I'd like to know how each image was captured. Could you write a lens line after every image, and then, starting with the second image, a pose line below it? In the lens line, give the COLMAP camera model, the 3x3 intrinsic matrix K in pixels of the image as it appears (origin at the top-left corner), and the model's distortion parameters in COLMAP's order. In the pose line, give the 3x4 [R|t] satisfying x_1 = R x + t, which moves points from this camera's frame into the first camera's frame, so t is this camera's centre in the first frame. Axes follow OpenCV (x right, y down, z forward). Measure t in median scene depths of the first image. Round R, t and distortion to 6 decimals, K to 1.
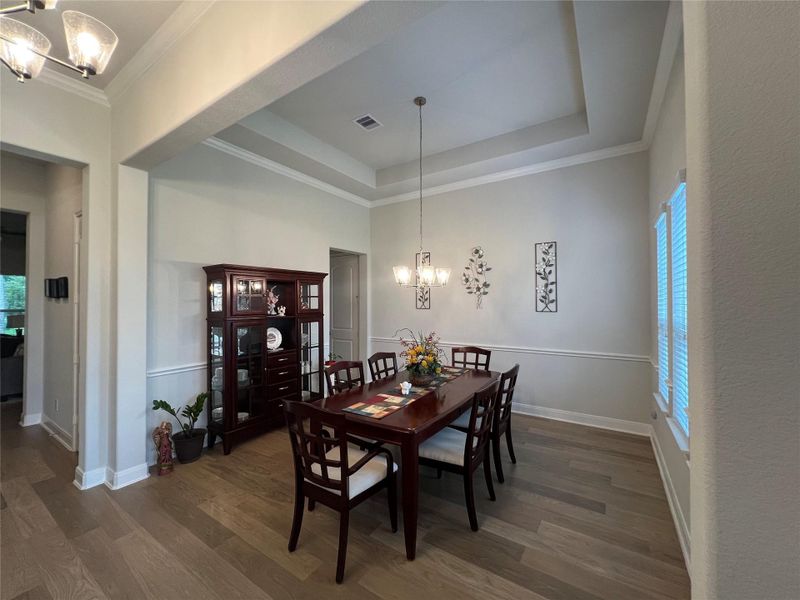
lens RADIAL K [[321.9, 0, 399.1], [0, 321.9, 298.1], [0, 0, 1]] dist [-0.001881, 0.000337]
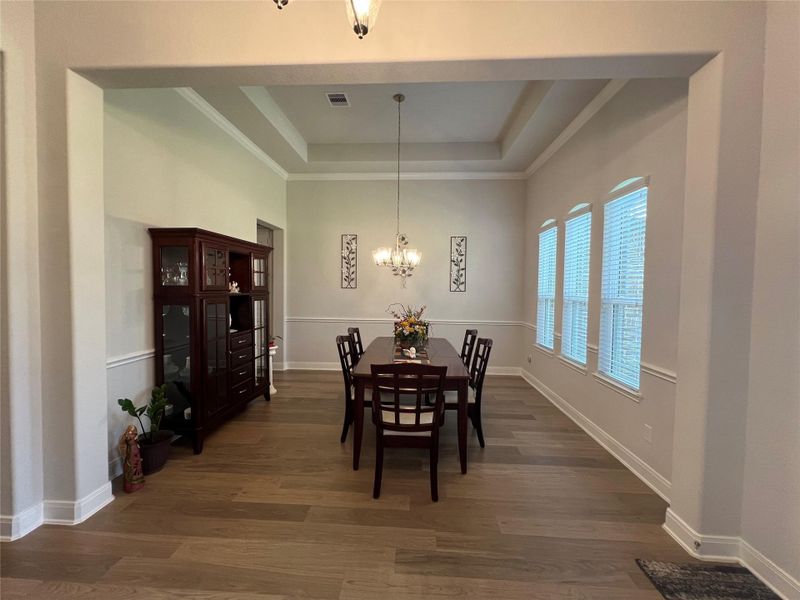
lens RADIAL K [[321.9, 0, 399.1], [0, 321.9, 298.1], [0, 0, 1]] dist [-0.001881, 0.000337]
pose [[0.863981, -0.001411, 0.503522, -0.393796], [-0.023939, 0.998750, 0.043876, 0.018996], [-0.502955, -0.049962, 0.862867, 0.013629]]
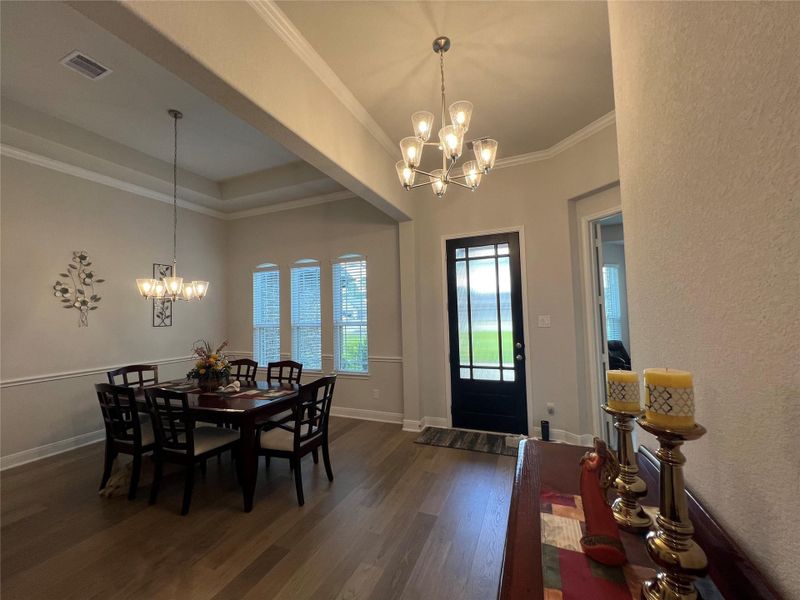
lens RADIAL K [[321.9, 0, 399.1], [0, 321.9, 298.1], [0, 0, 1]] dist [-0.001881, 0.000337]
pose [[-0.180355, 0.057961, 0.981892, -0.807676], [0.014472, 0.998311, -0.056272, 0.020119], [-0.983495, 0.004061, -0.180889, 0.400807]]
